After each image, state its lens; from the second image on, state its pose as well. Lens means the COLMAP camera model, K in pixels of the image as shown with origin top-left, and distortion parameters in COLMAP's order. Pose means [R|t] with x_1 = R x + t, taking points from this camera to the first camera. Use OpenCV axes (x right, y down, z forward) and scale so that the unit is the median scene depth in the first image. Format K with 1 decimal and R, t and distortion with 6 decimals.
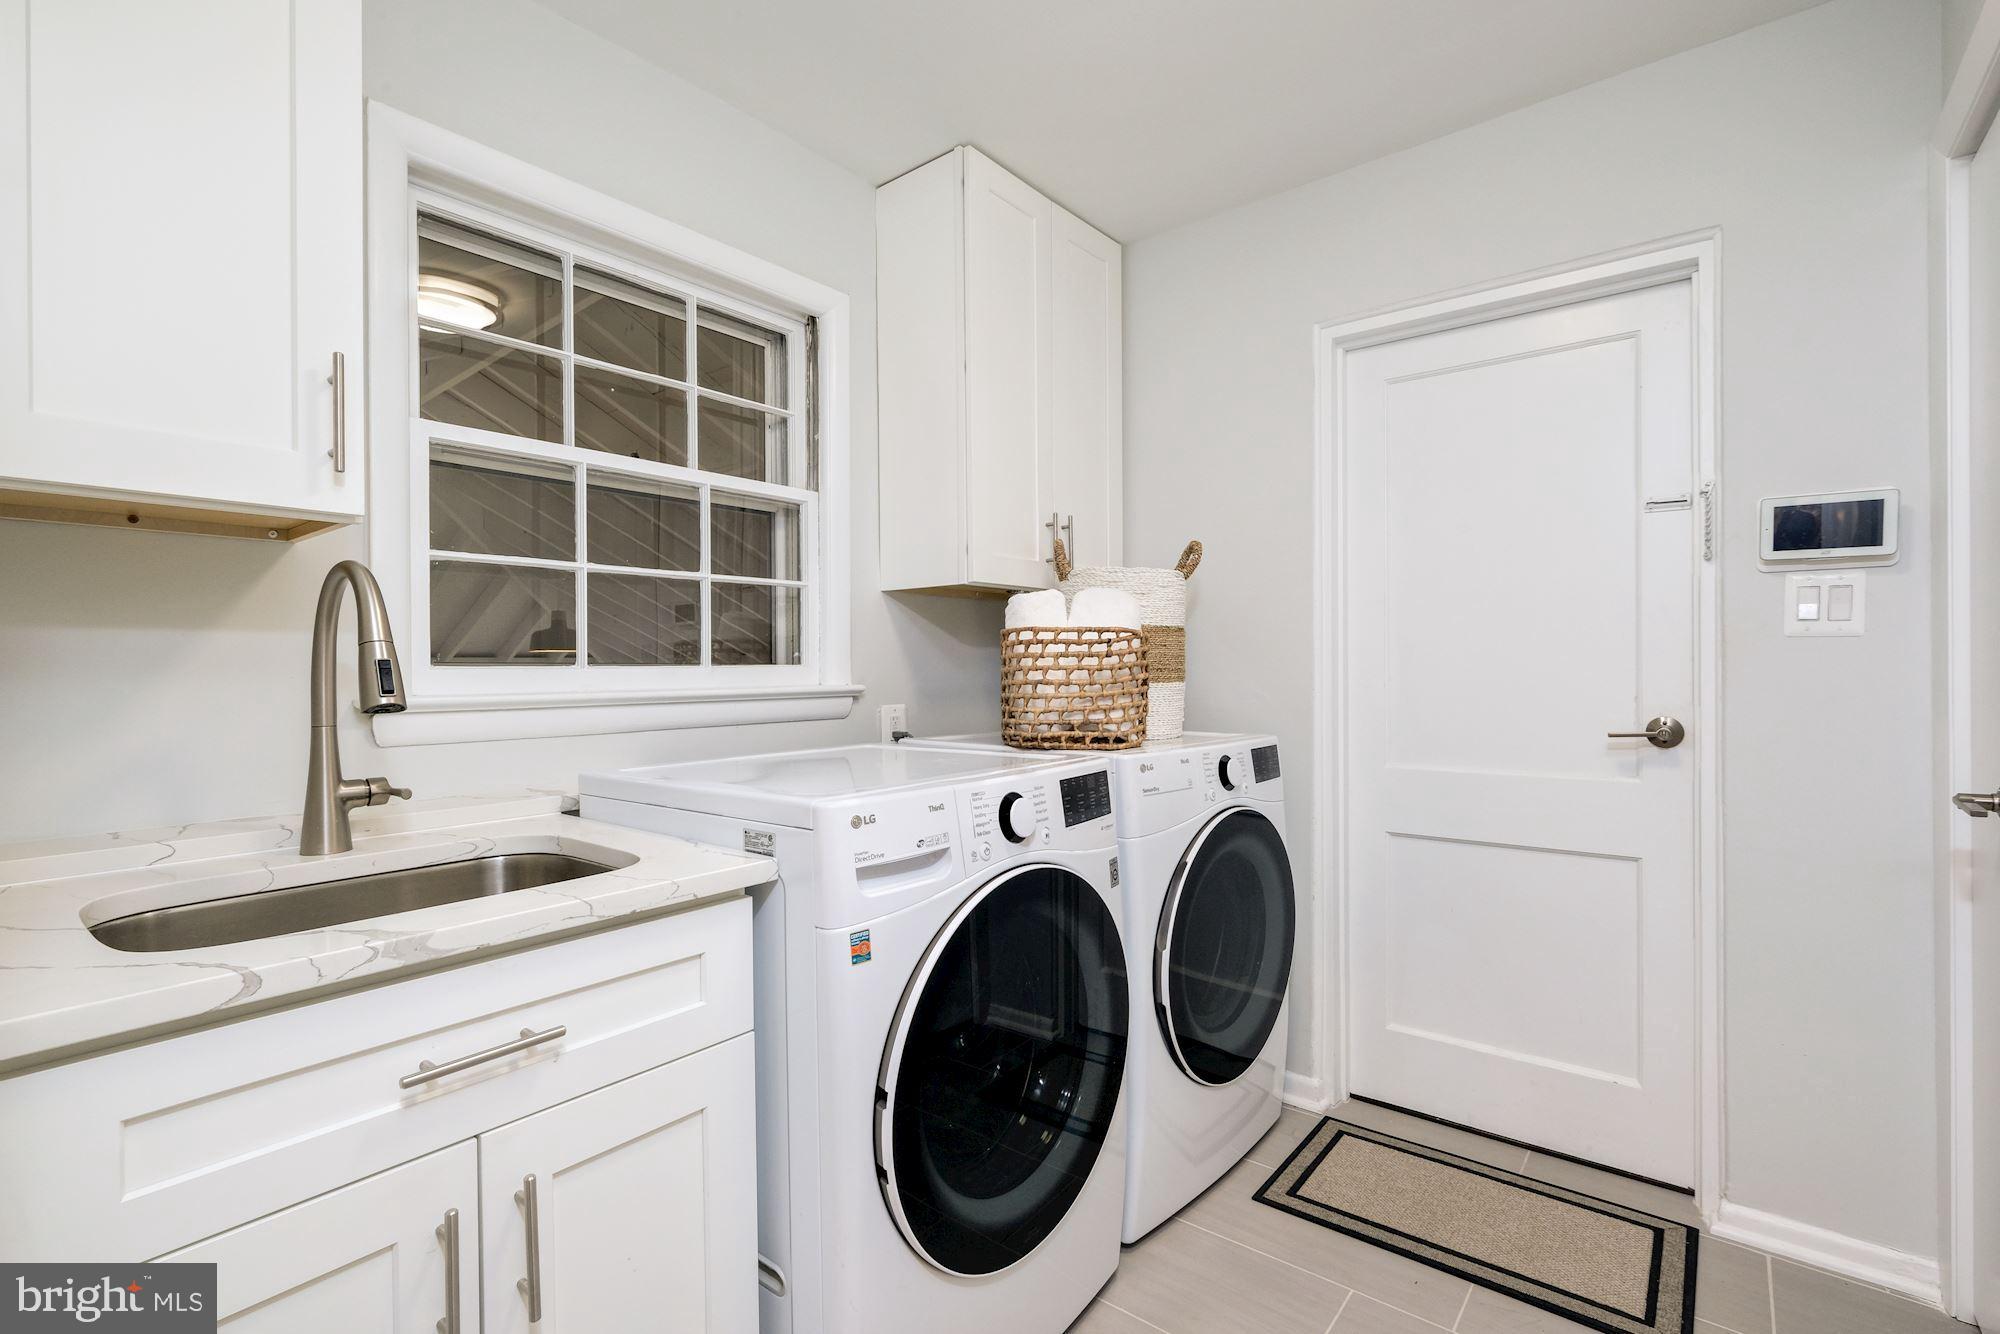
lens RADIAL K [[908.5, 0, 1011.0], [0, 908.5, 676.6], [0, 0, 1]] dist [0.002874, -0.000325]
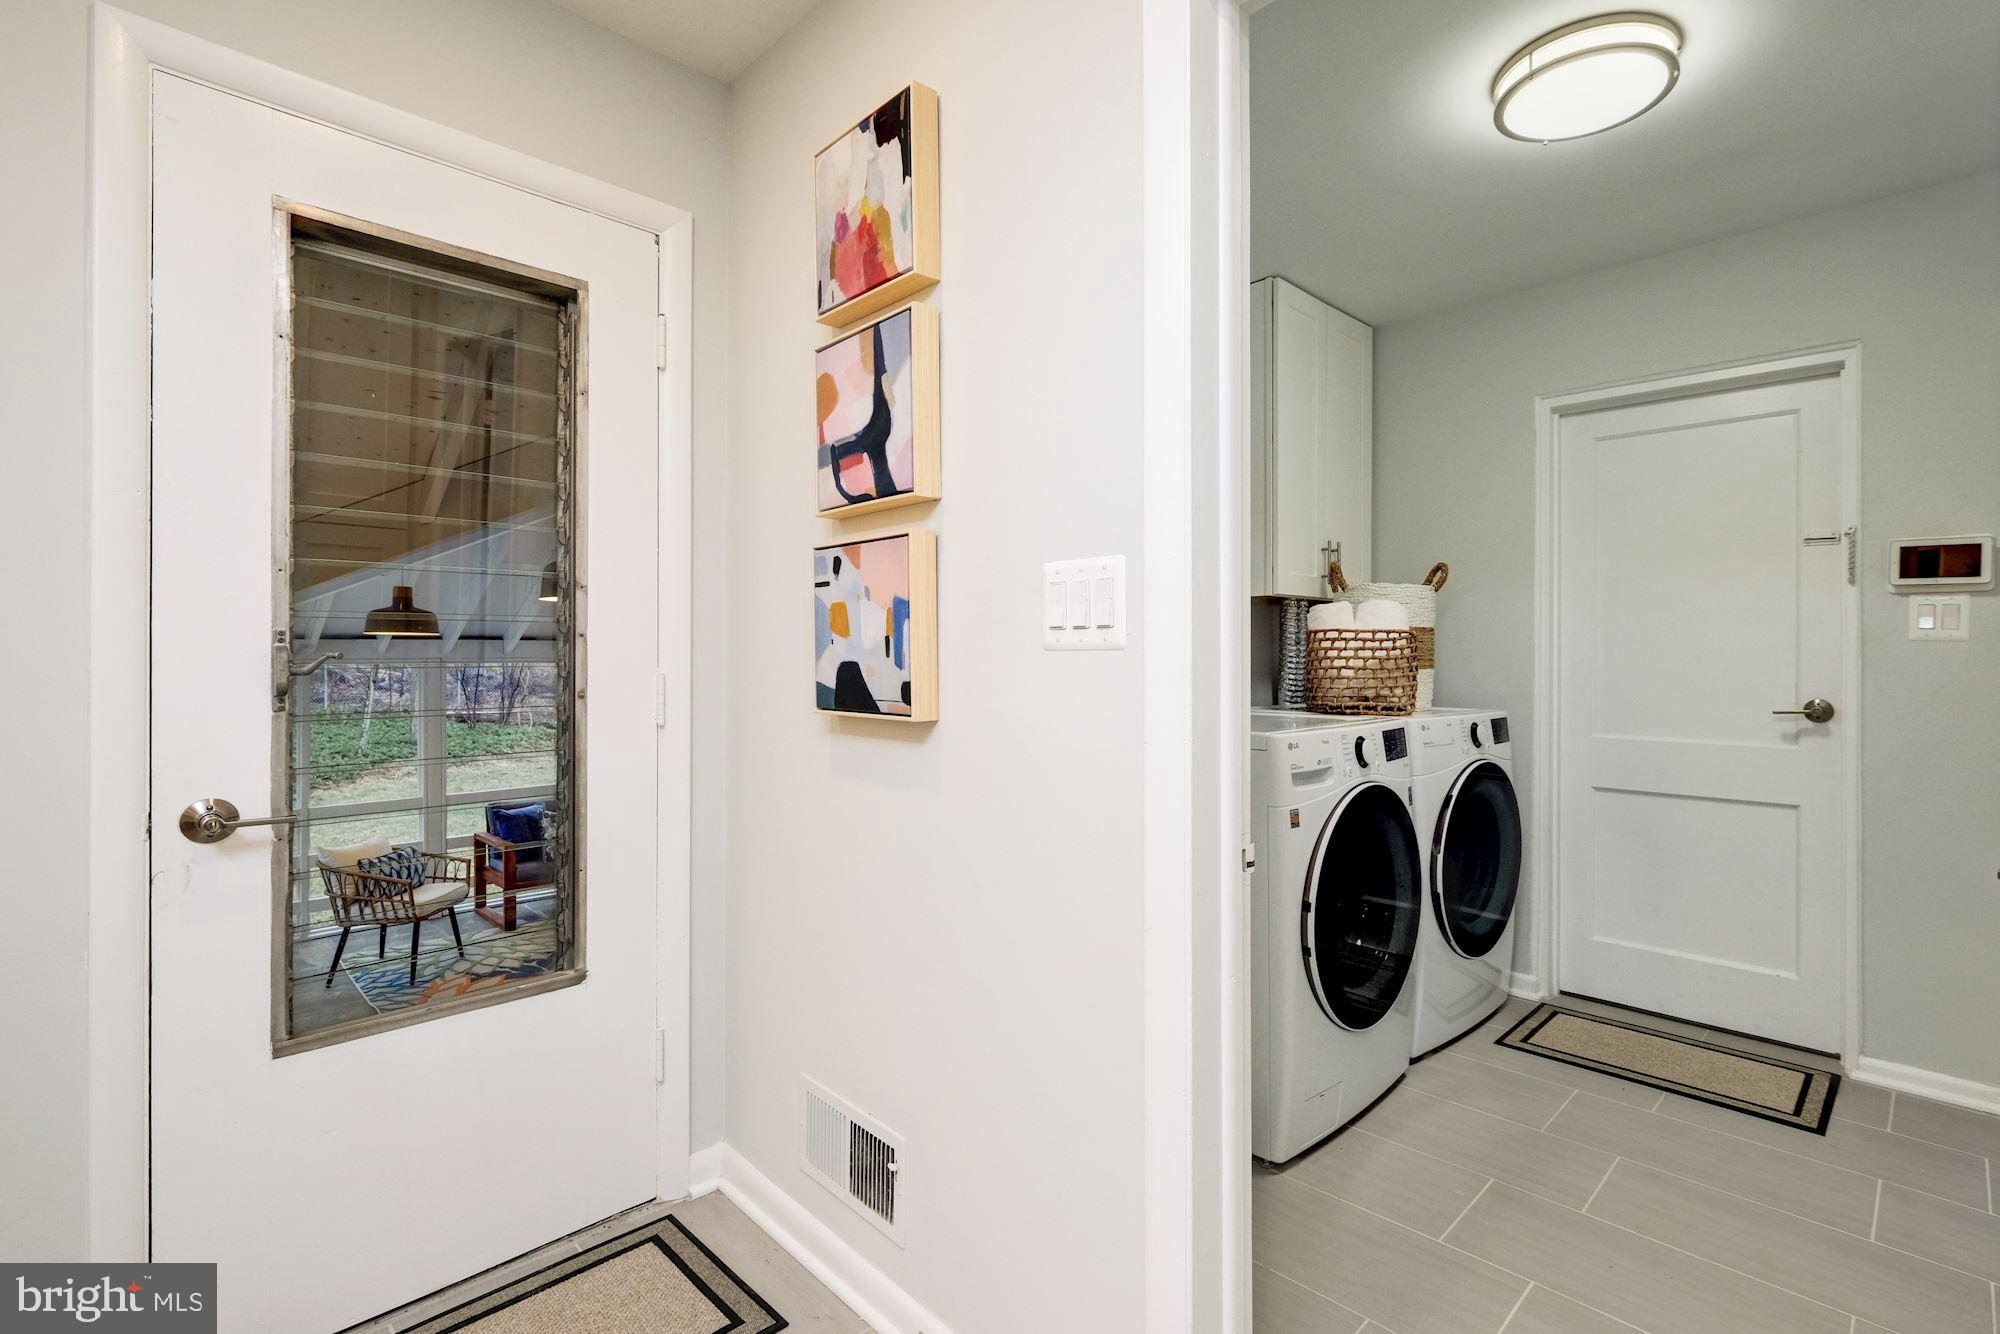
lens RADIAL K [[941.5, 0, 1036.0], [0, 941.5, 653.9], [0, 0, 1]] dist [-0.000245, -0.000463]
pose [[0.994468, 0.010669, -0.104494, -0.291176], [-0.011790, 0.999879, -0.010108, 0.005317], [0.104373, 0.011284, 0.994474, -0.514224]]
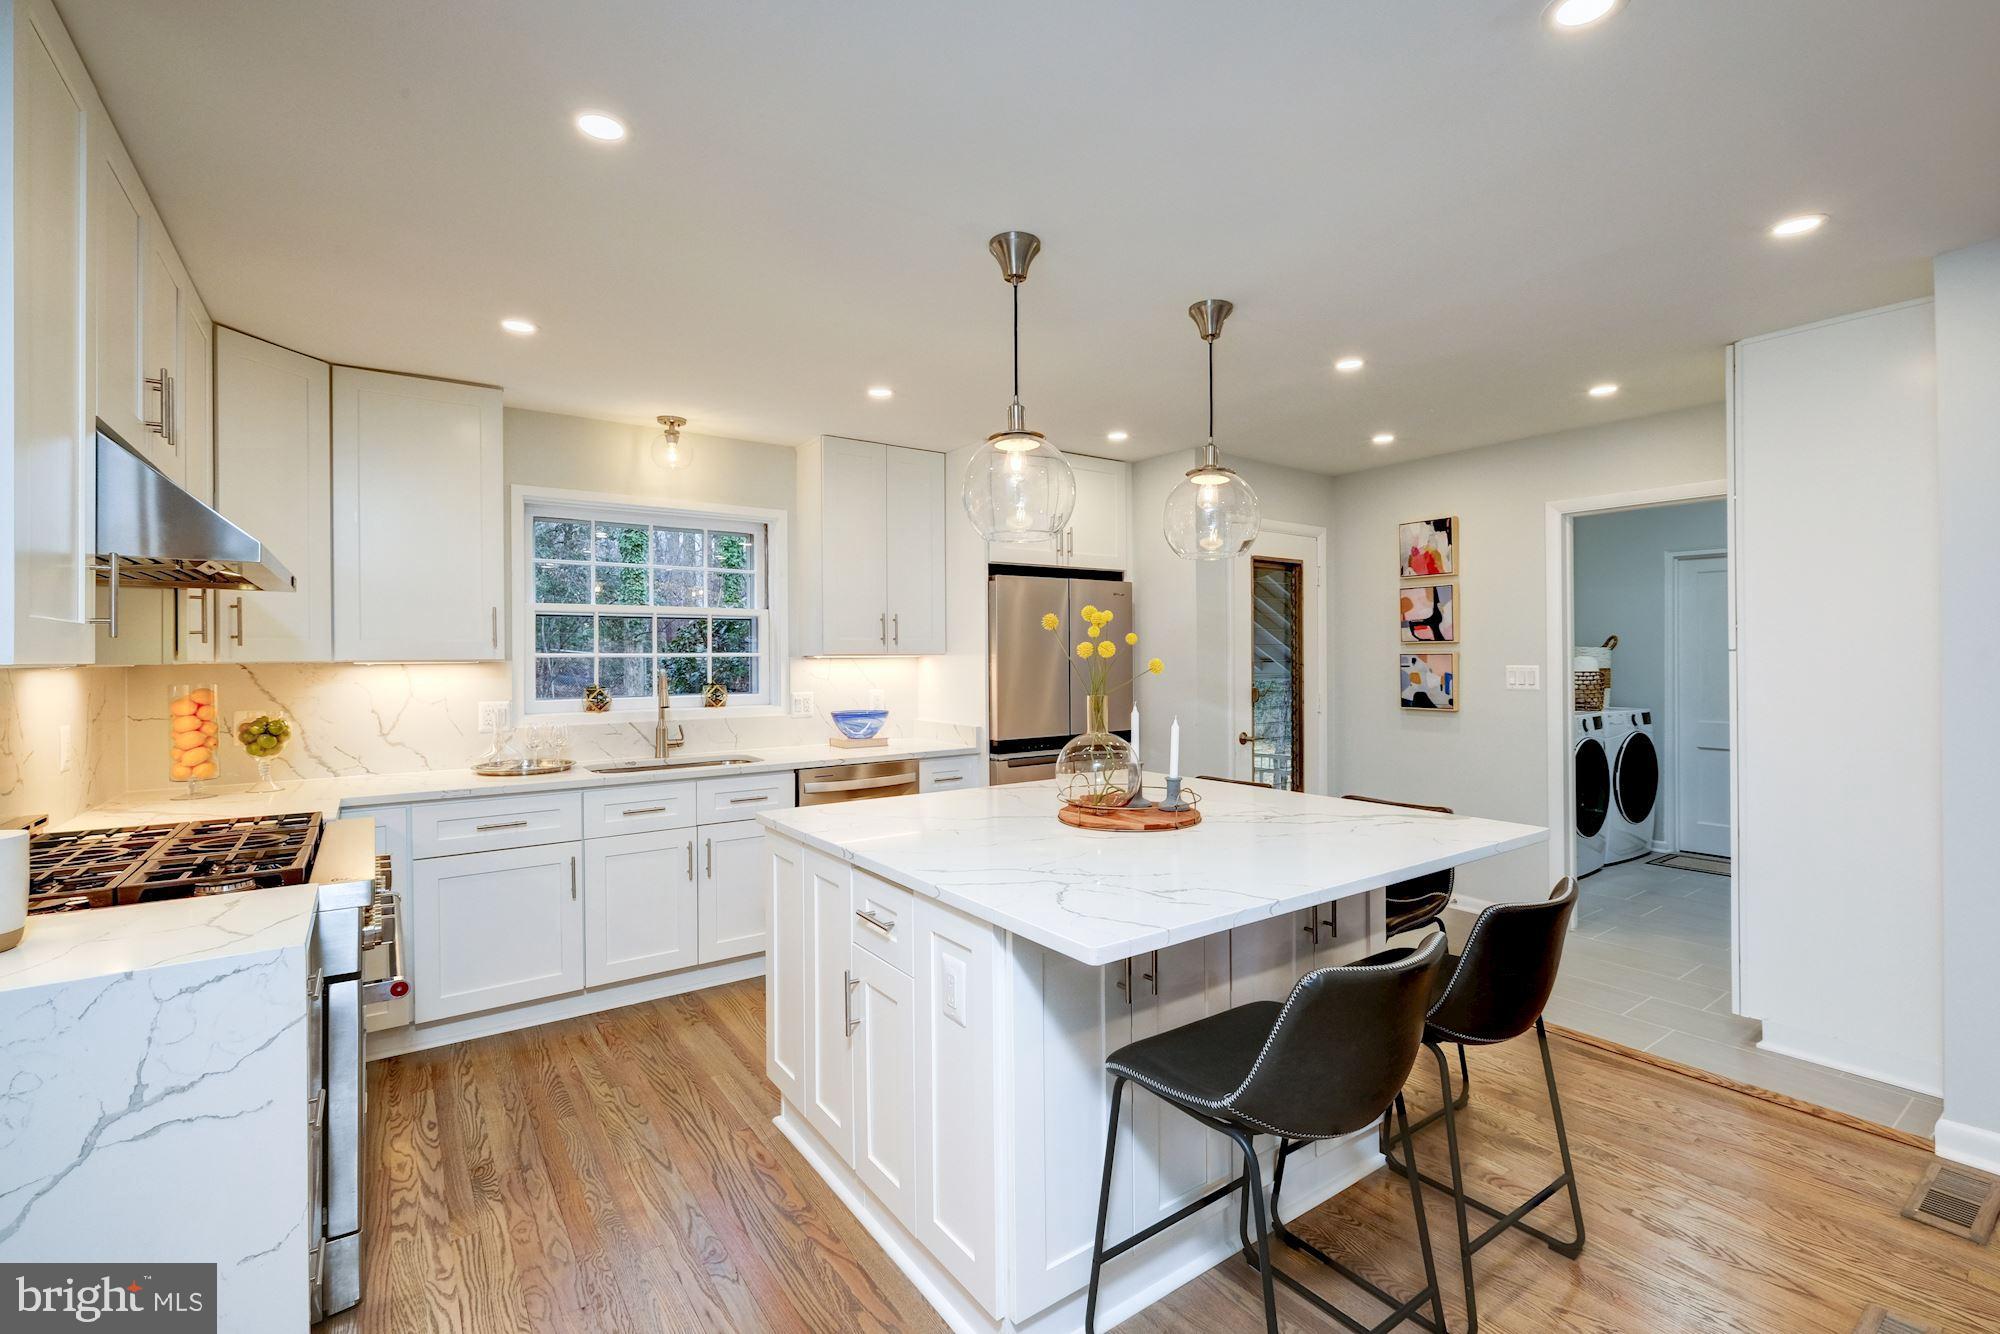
lens RADIAL K [[908.5, 0, 987.3], [0, 908.5, 655.0], [0, 0, 1]] dist [0.002874, -0.000325]
pose [[0.965592, 0.004621, -0.260020, -1.063280], [-0.007128, 0.999937, -0.008702, -0.067302], [0.259963, 0.010256, 0.965564, -2.488572]]
